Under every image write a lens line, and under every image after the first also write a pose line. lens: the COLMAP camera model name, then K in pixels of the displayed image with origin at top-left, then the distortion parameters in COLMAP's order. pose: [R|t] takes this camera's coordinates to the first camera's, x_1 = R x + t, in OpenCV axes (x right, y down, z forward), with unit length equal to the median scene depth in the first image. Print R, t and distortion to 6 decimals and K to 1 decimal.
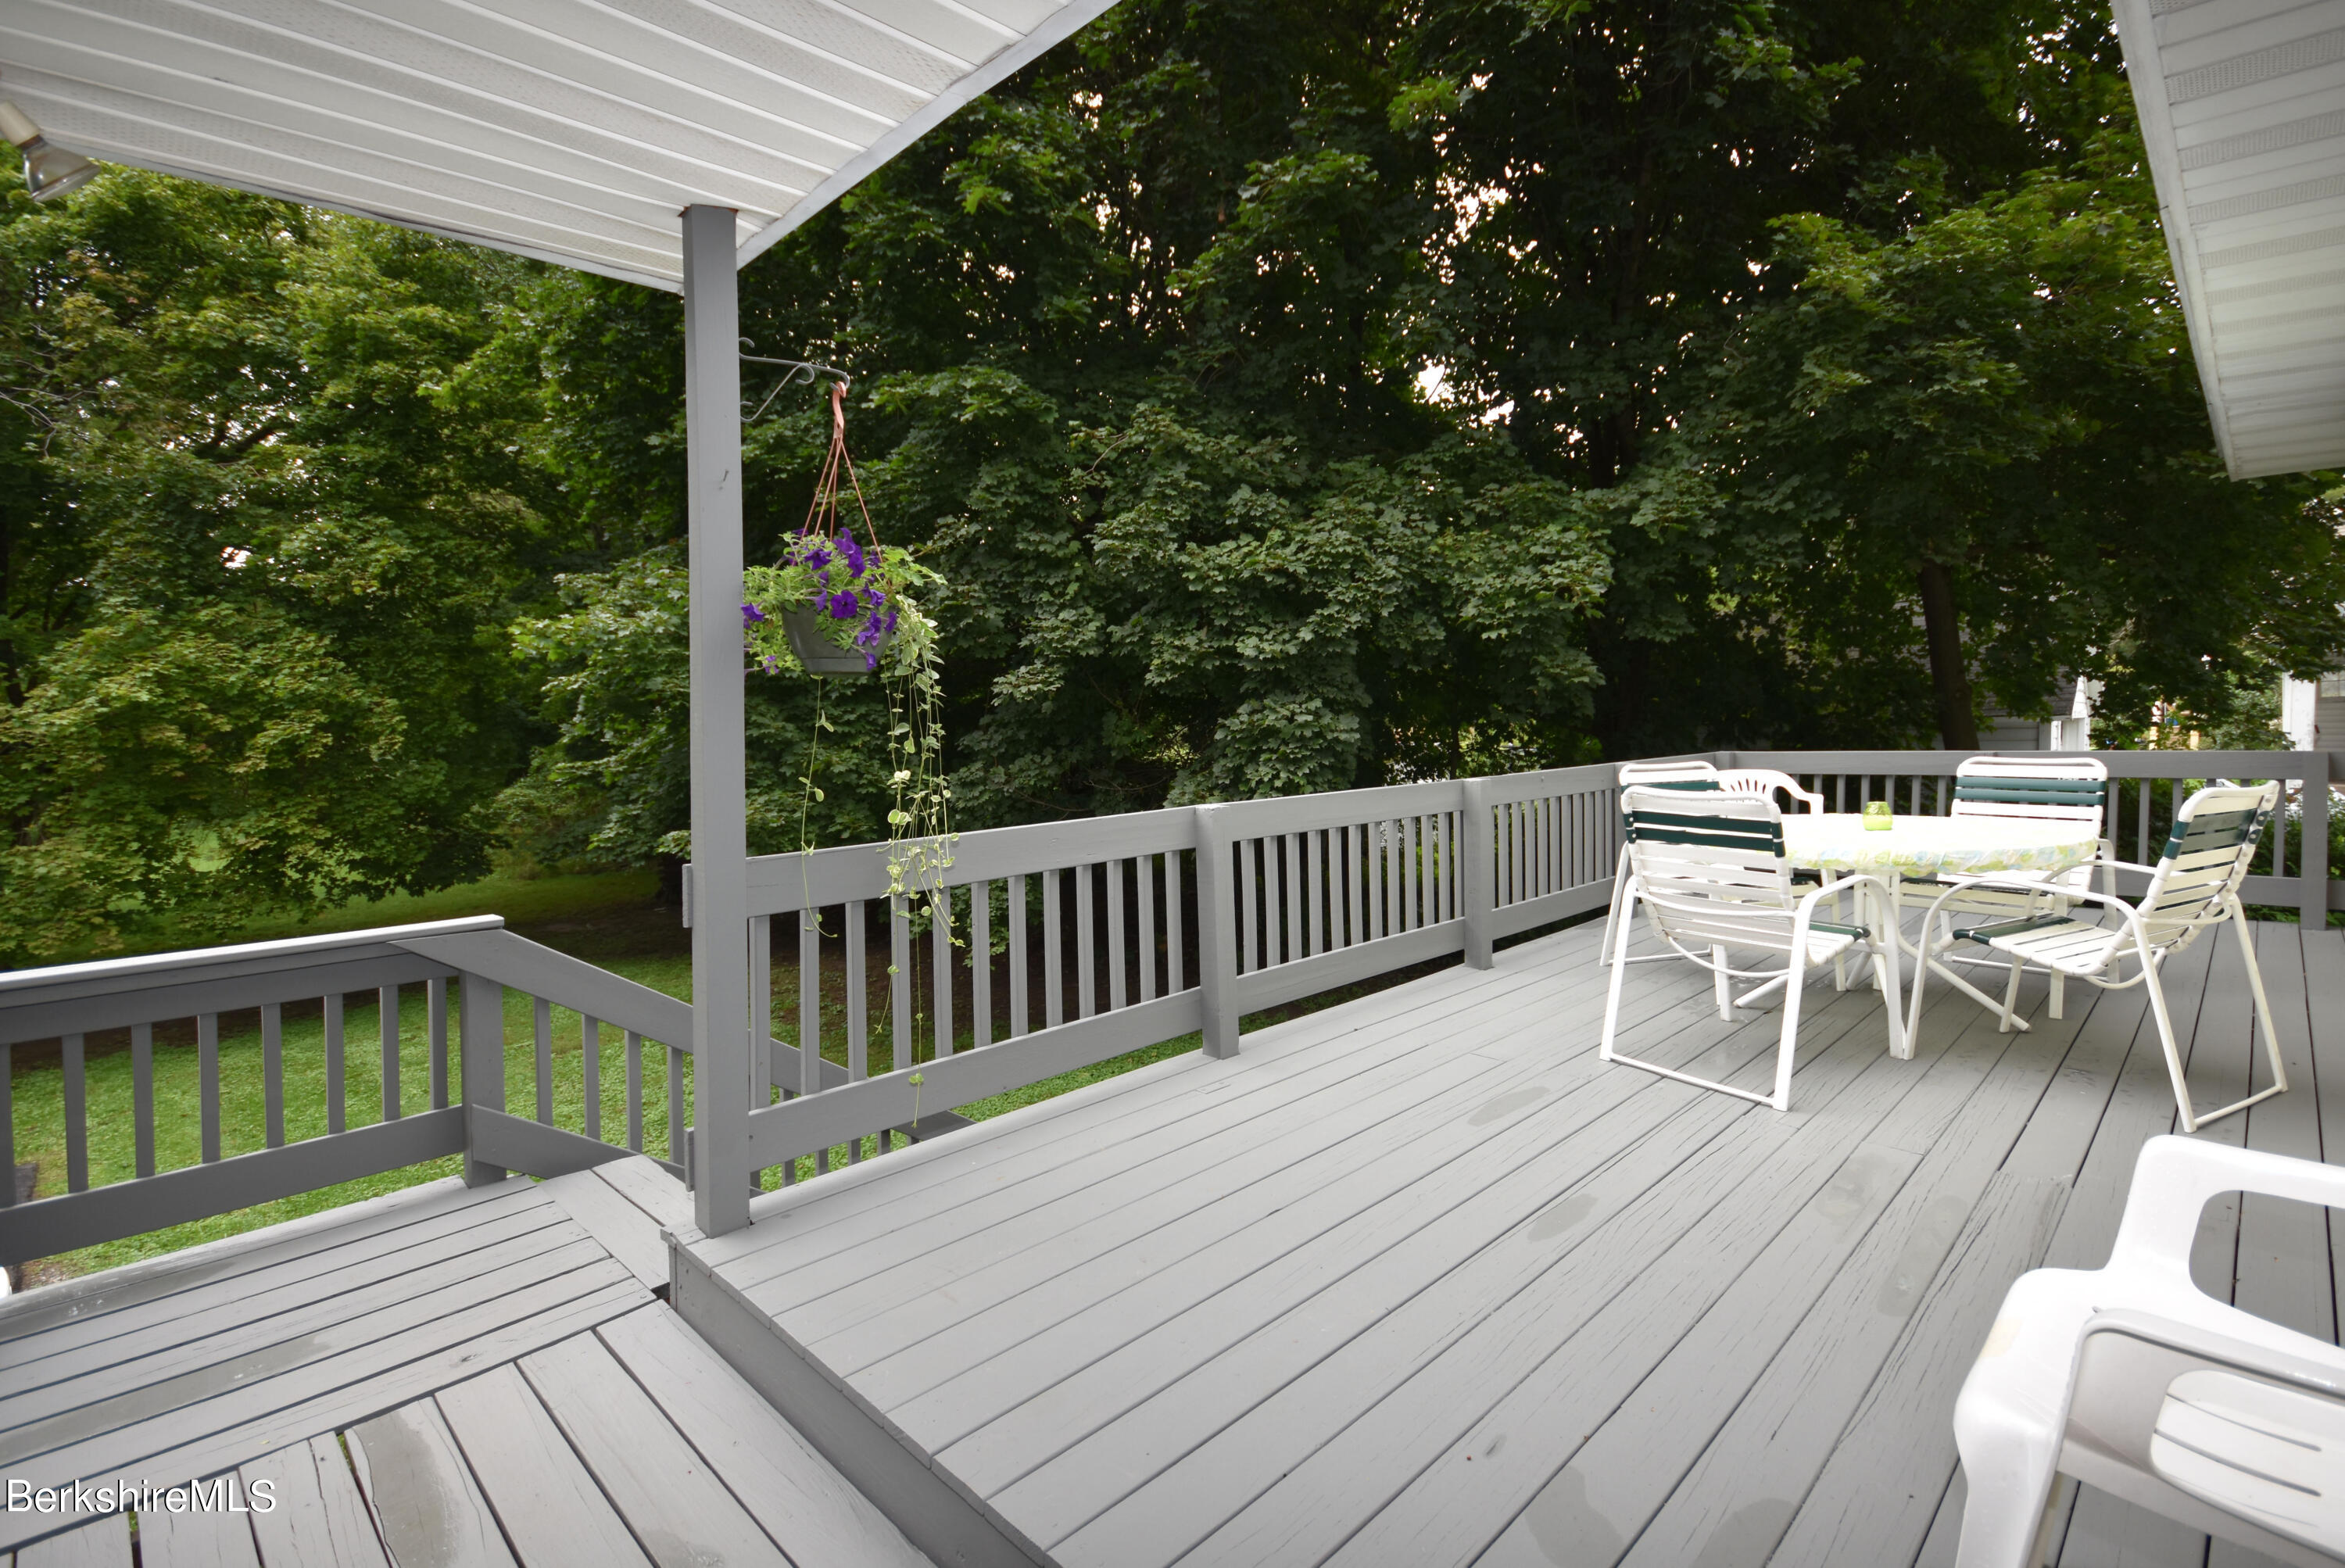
lens RADIAL K [[1109.9, 0, 1188.6], [0, 1109.9, 802.8], [0, 0, 1]] dist [-0.046807, 0.000785]
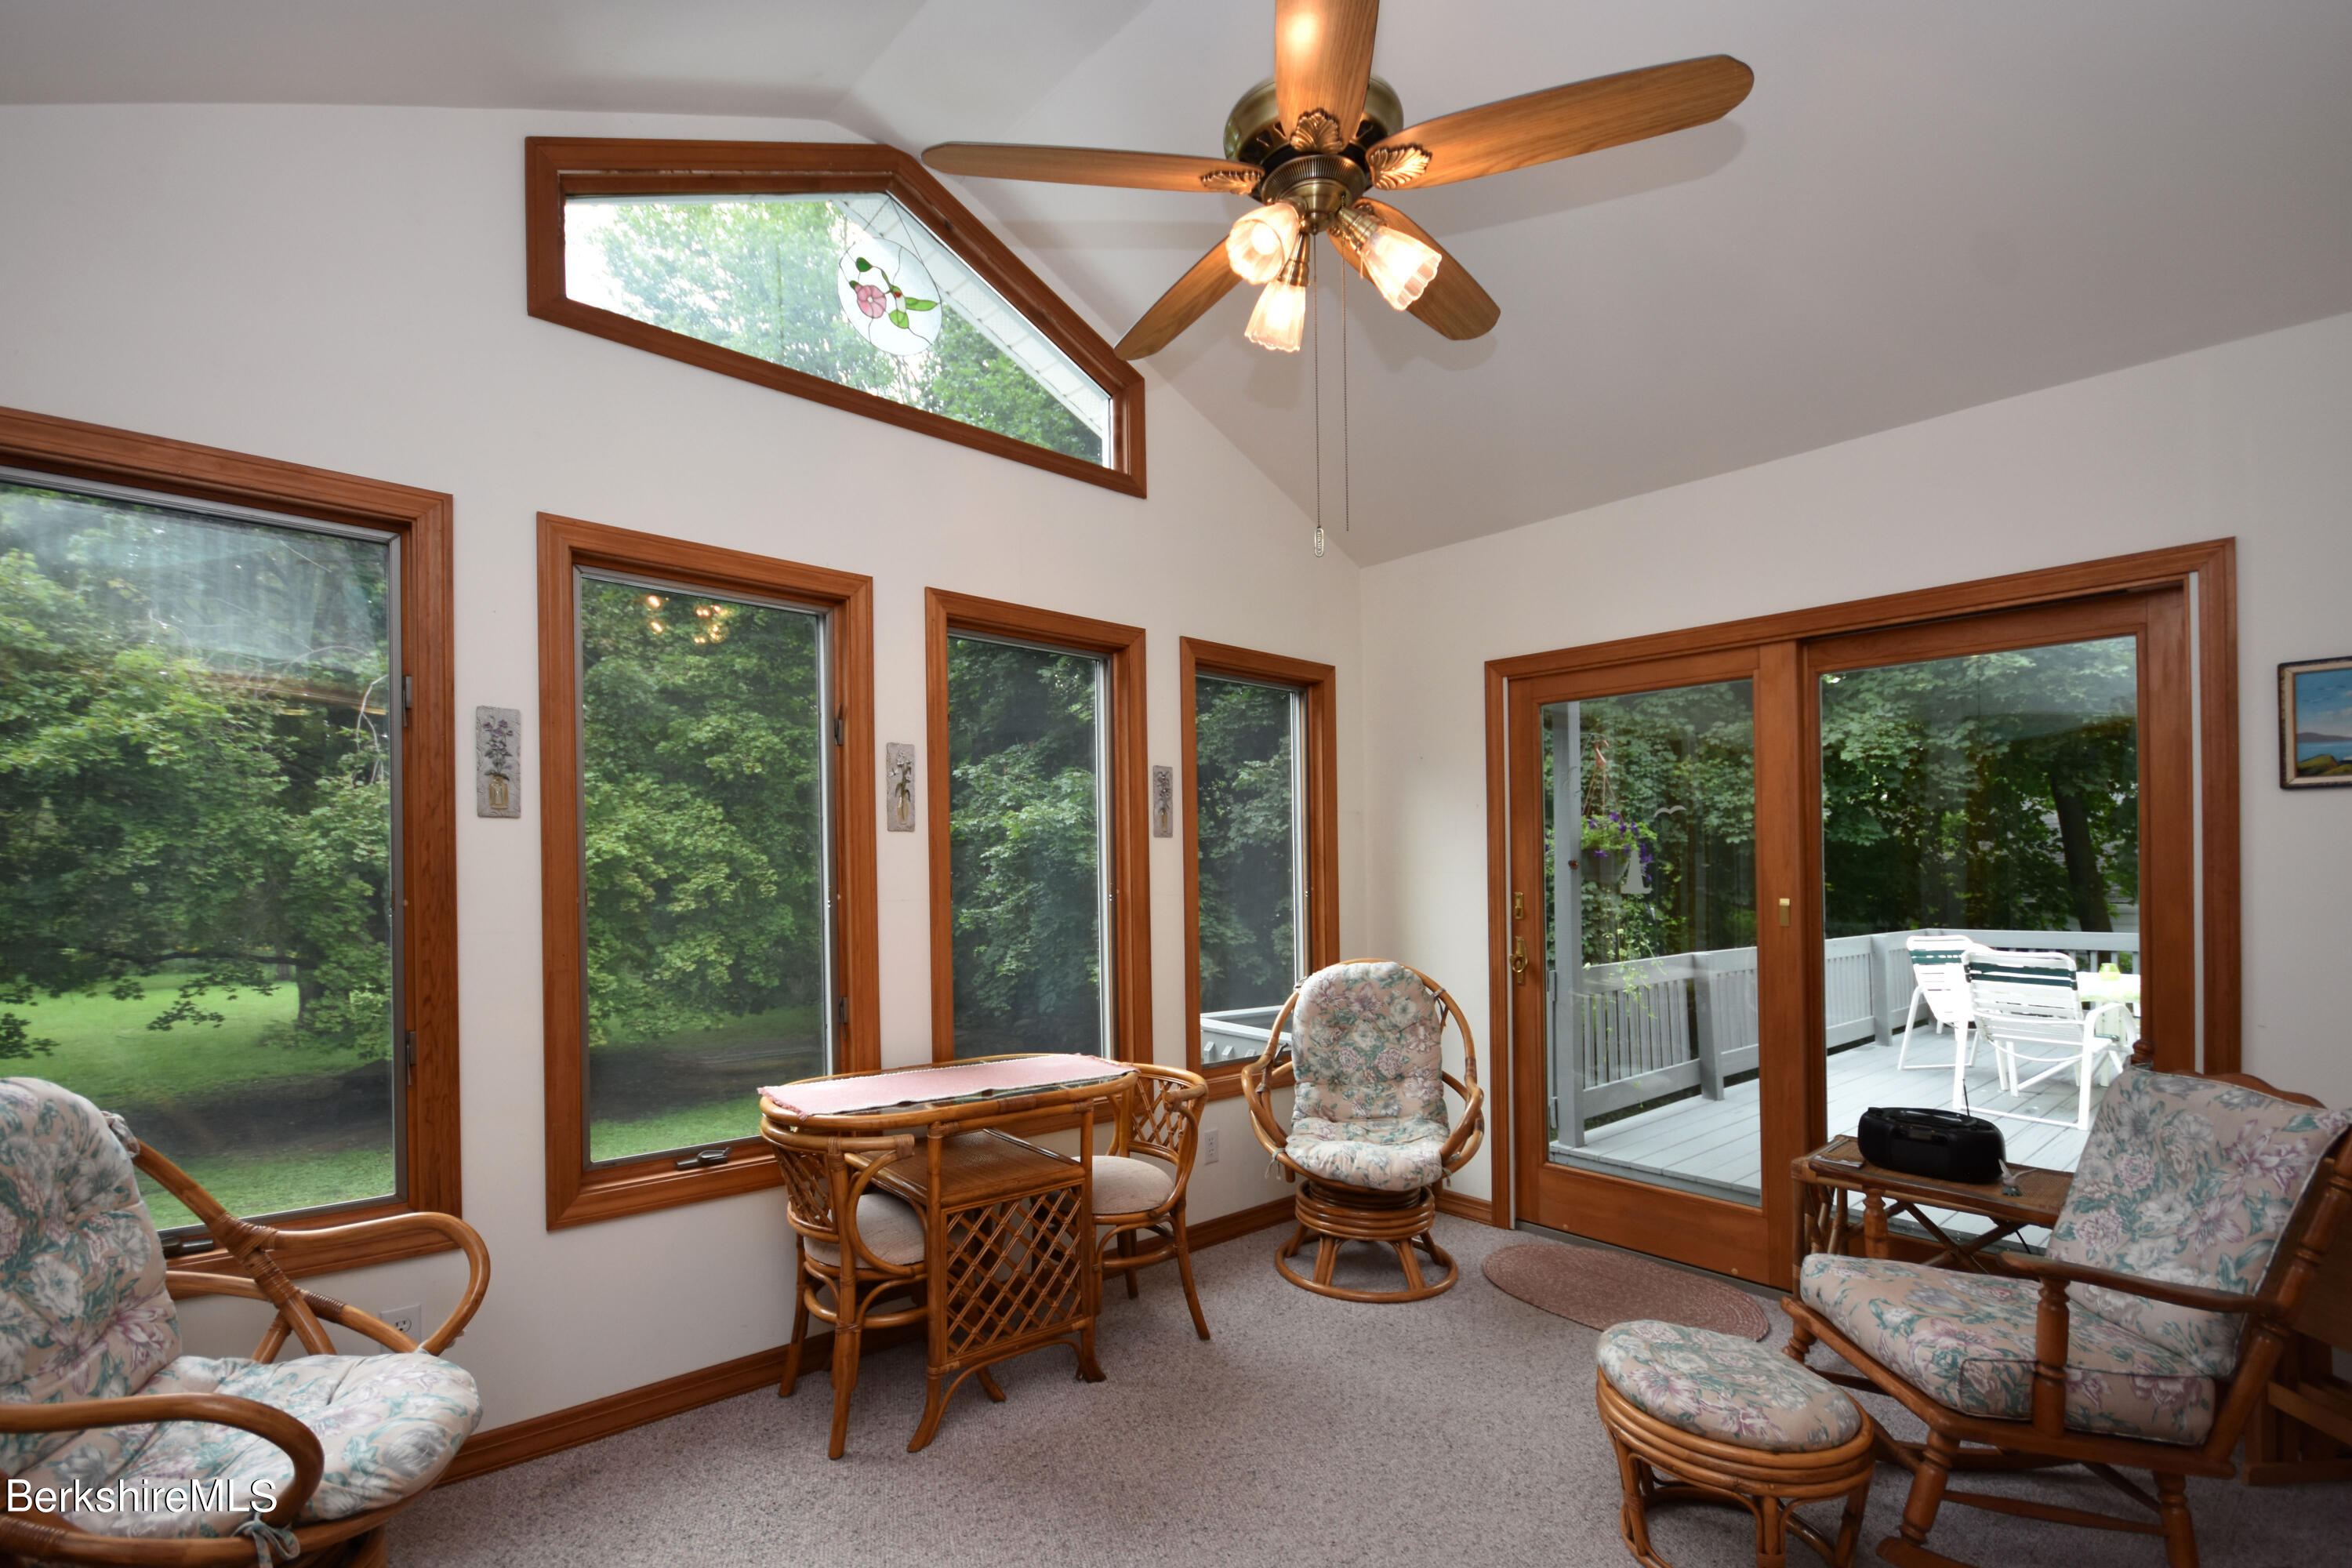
lens RADIAL K [[1070.8, 0, 1119.9], [0, 1070.8, 888.0], [0, 0, 1]] dist [-0.015298, -0.003834]
pose [[0.994798, 0.025592, -0.098605, -0.241701], [-0.031933, 0.997485, -0.063277, 0.009874], [0.096738, 0.066096, 0.993113, -0.255887]]
